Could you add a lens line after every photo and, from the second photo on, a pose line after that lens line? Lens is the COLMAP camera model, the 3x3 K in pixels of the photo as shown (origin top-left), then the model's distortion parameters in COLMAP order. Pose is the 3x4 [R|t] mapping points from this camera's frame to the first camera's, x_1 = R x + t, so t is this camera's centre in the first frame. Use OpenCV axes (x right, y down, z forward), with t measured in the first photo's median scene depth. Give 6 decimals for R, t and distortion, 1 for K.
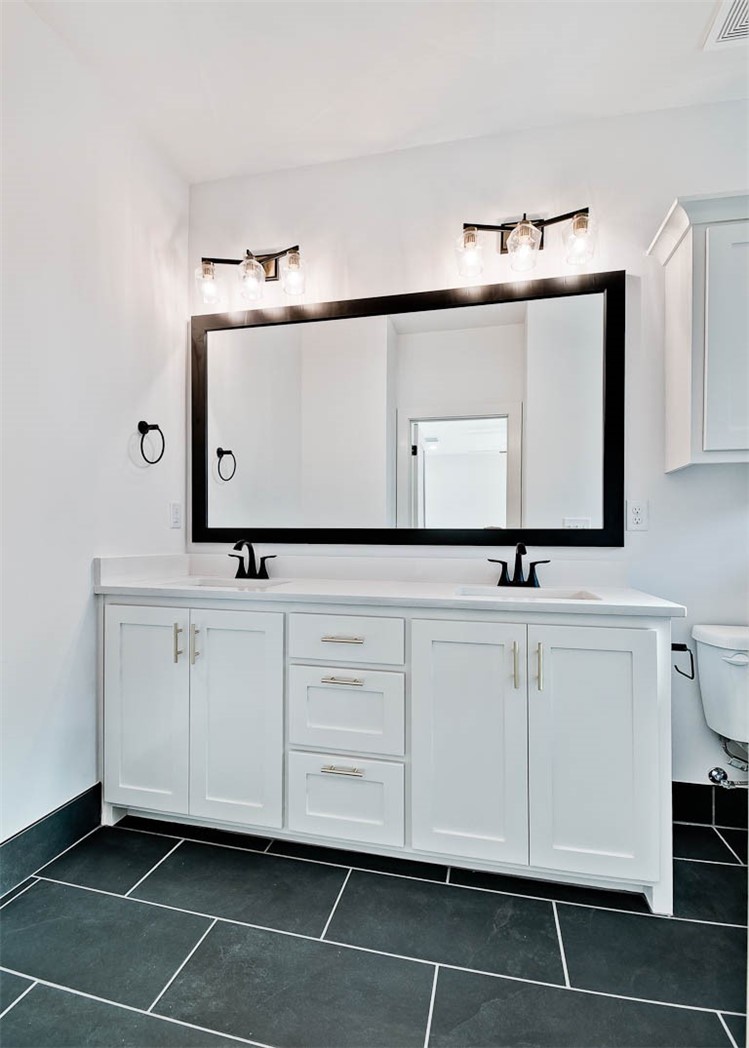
lens RADIAL K [[507.9, 0, 374.1], [0, 507.9, 530.2], [0, 0, 1]] dist [0.001487, -0.000245]
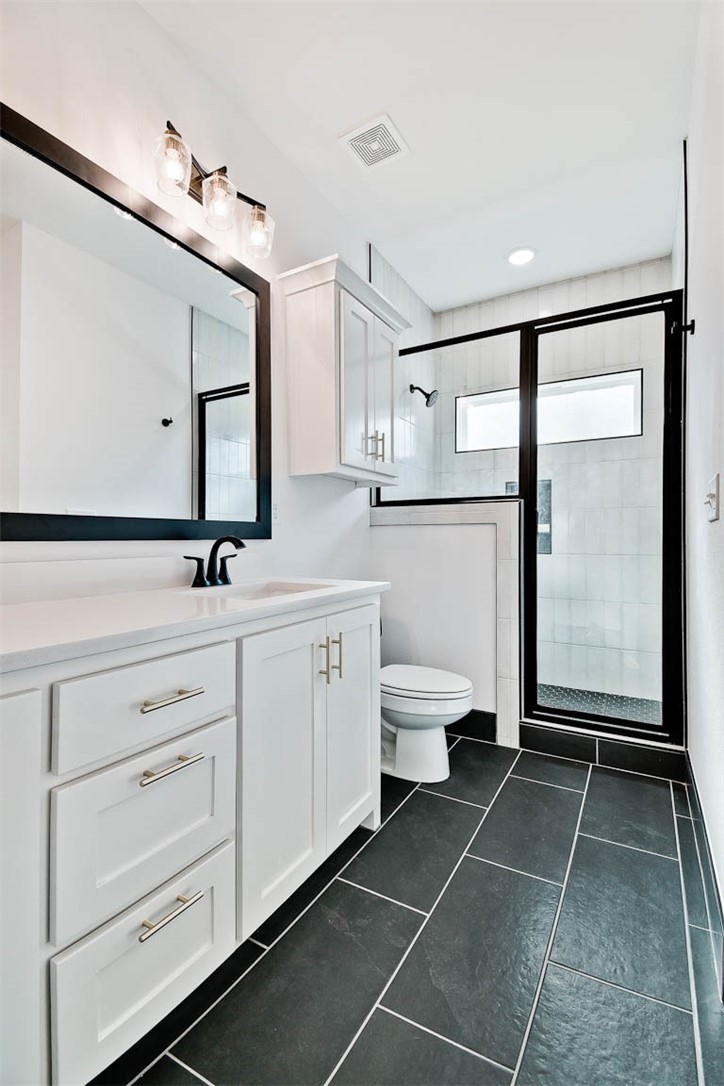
lens RADIAL K [[482.3, 0, 361.8], [0, 482.3, 540.0], [0, 0, 1]] dist [-0.013876, -0.004638]
pose [[0.301300, -0.006899, 0.953505, -0.428821], [-0.019175, 0.999728, 0.013293, 0.016288], [-0.953337, -0.022289, 0.301085, 0.506321]]
